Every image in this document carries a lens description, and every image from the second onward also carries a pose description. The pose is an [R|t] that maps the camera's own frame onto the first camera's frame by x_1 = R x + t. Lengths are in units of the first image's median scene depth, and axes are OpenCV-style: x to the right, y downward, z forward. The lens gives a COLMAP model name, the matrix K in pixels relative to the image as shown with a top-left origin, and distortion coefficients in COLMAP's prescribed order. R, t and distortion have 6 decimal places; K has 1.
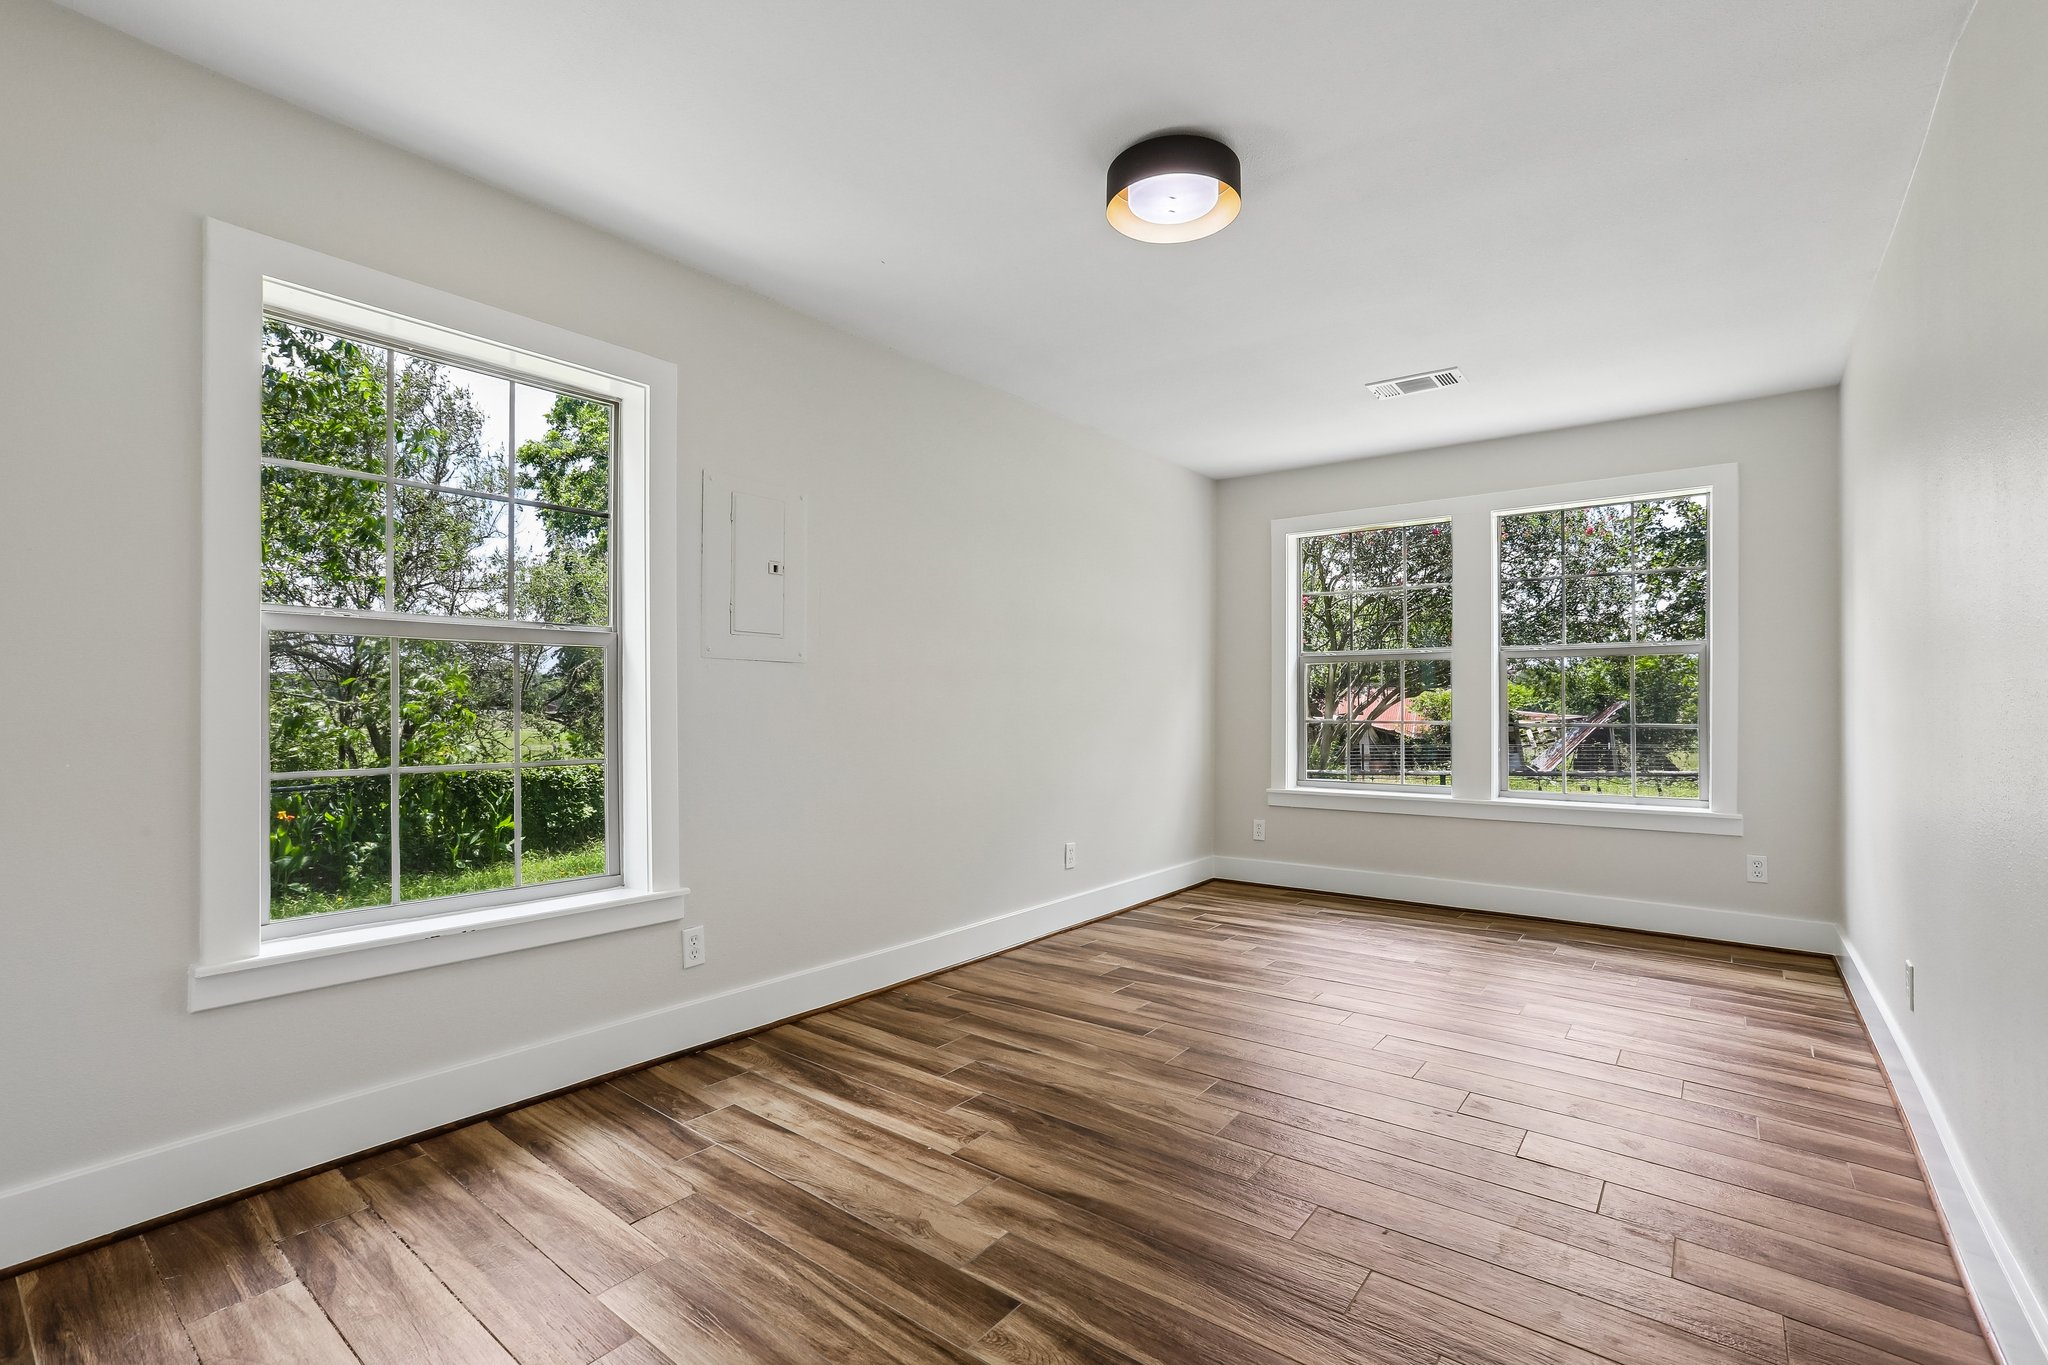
lens RADIAL K [[925.1, 0, 1014.2], [0, 925.1, 667.6], [0, 0, 1]] dist [-0.043879, 0.019914]
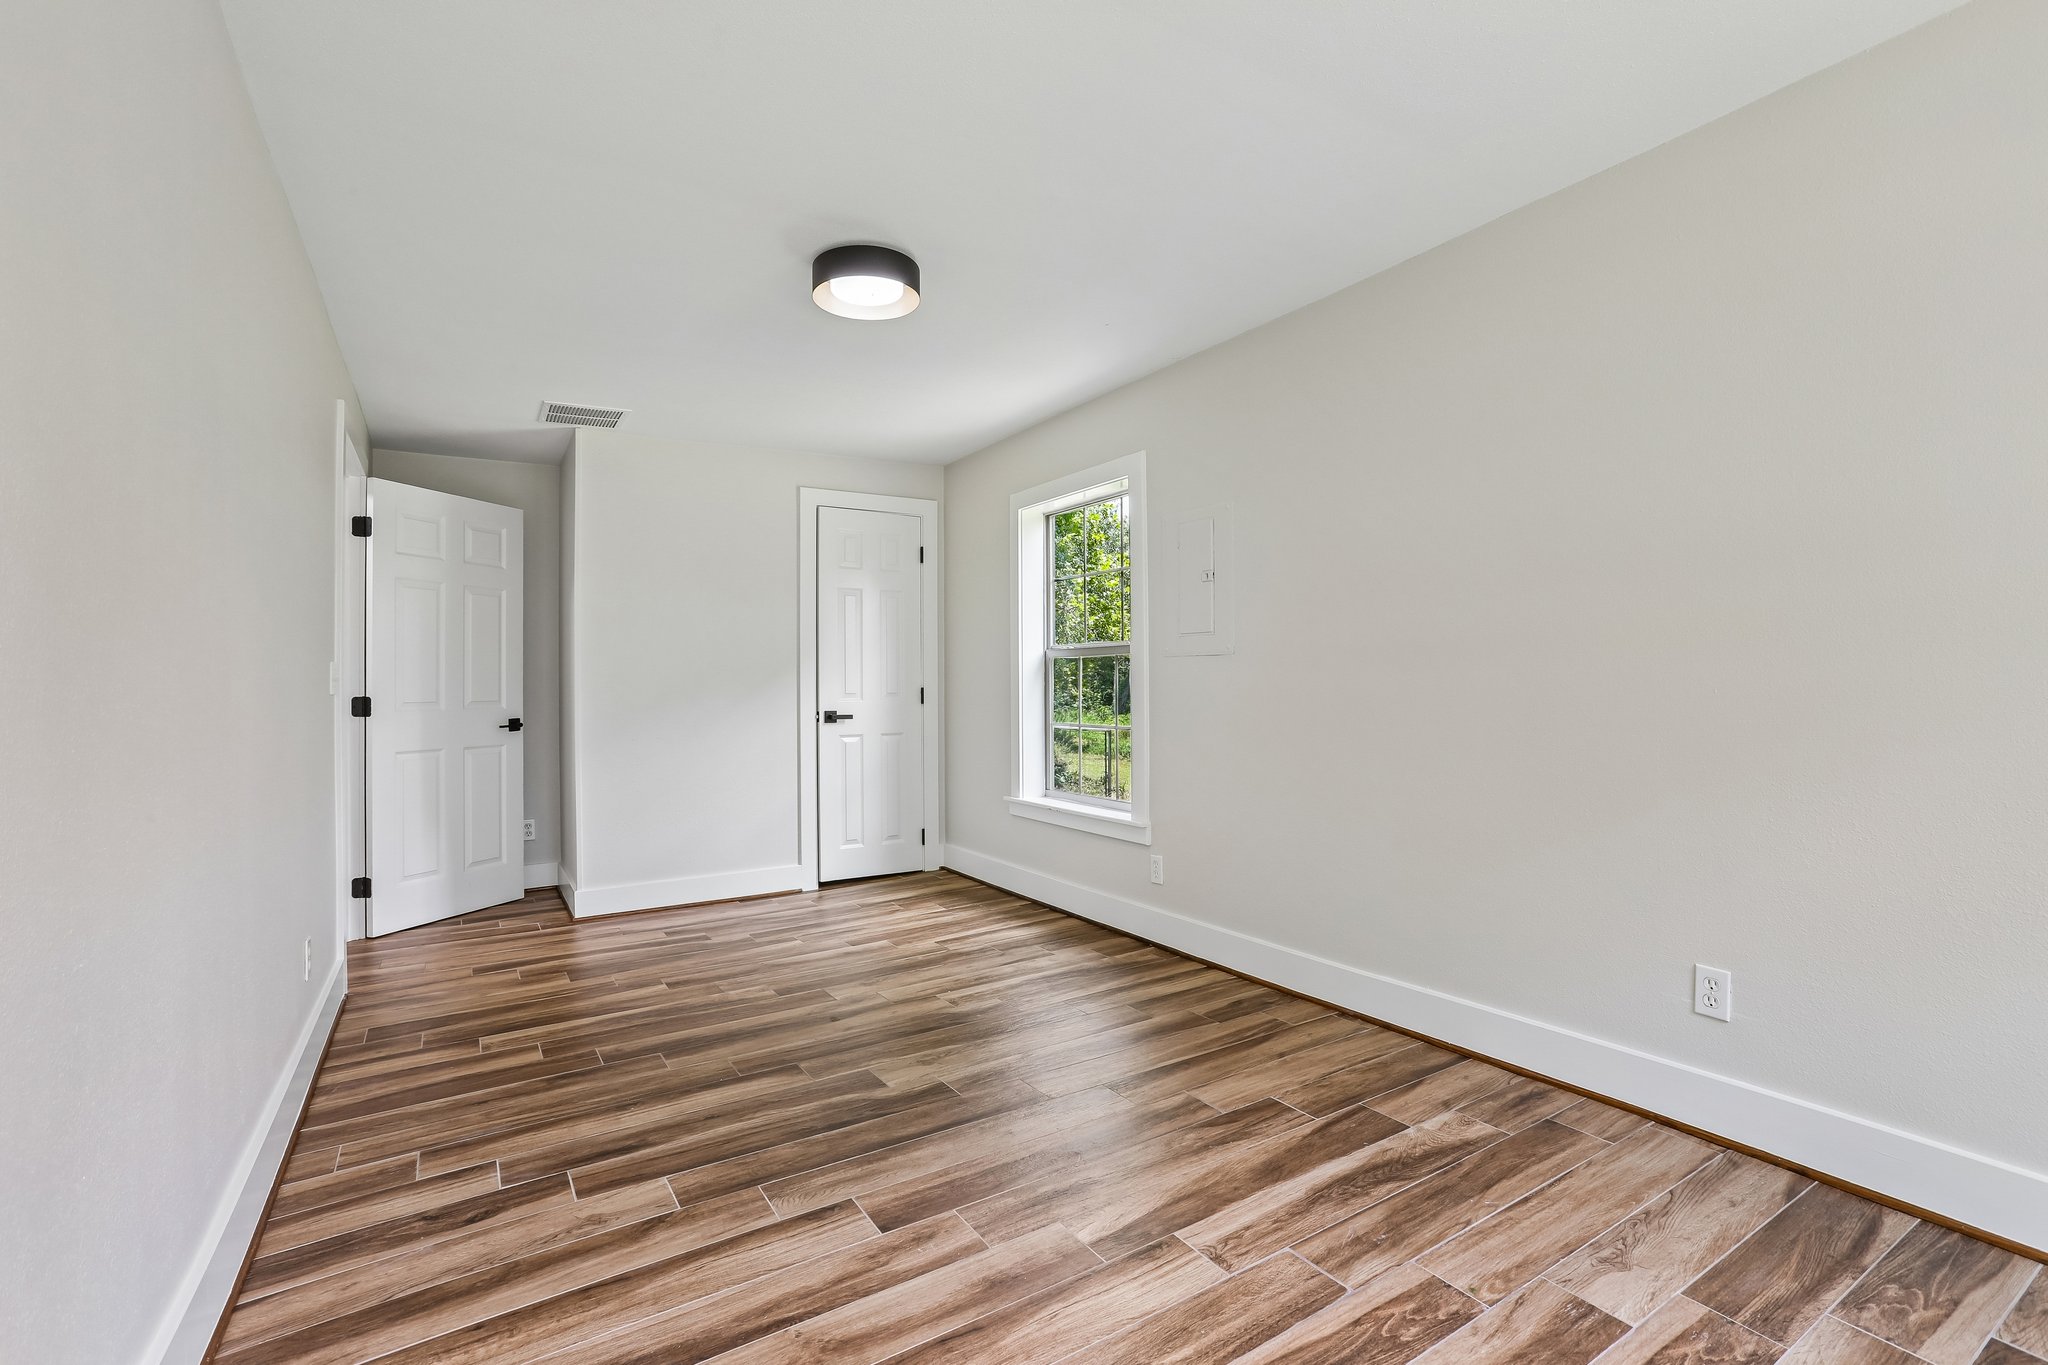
lens RADIAL K [[925.1, 0, 1038.2], [0, 925.1, 688.0], [0, 0, 1]] dist [-0.043879, 0.019914]
pose [[-0.318033, 0.005778, -0.948062, 0.767217], [0.046558, 0.998870, -0.009530, 0.030507], [0.946936, -0.047170, -0.317943, 0.978502]]
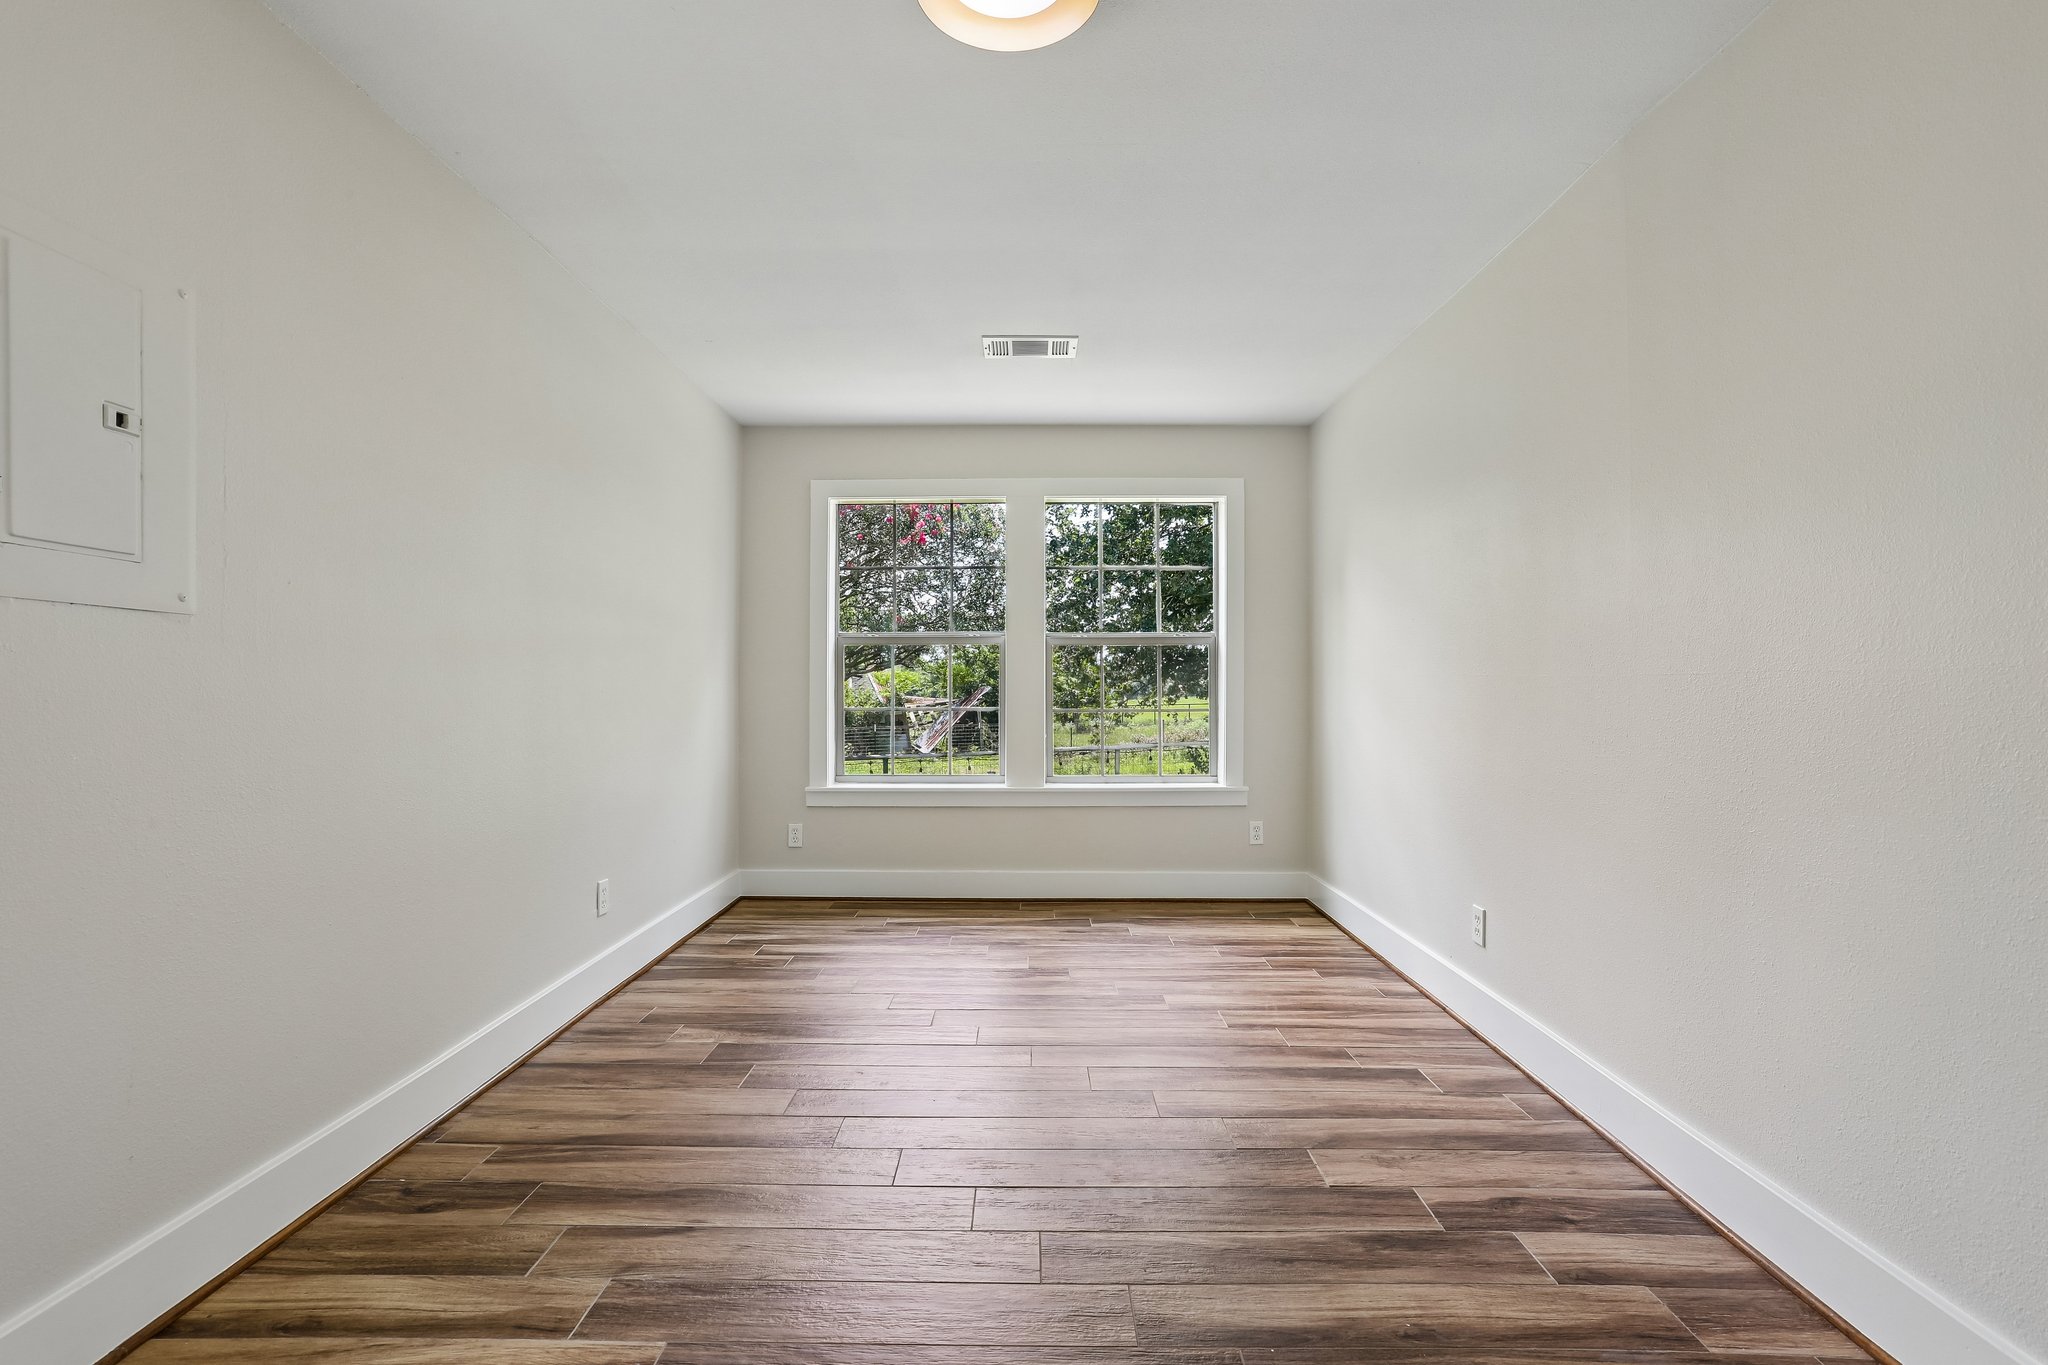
lens RADIAL K [[925.1, 0, 1017.6], [0, 925.1, 671.5], [0, 0, 1]] dist [-0.043879, 0.019914]
pose [[0.792257, 0.009947, 0.610107, -0.147989], [-0.022061, 0.999680, 0.012349, 0.009723], [-0.609789, -0.023243, 0.792223, 0.274577]]
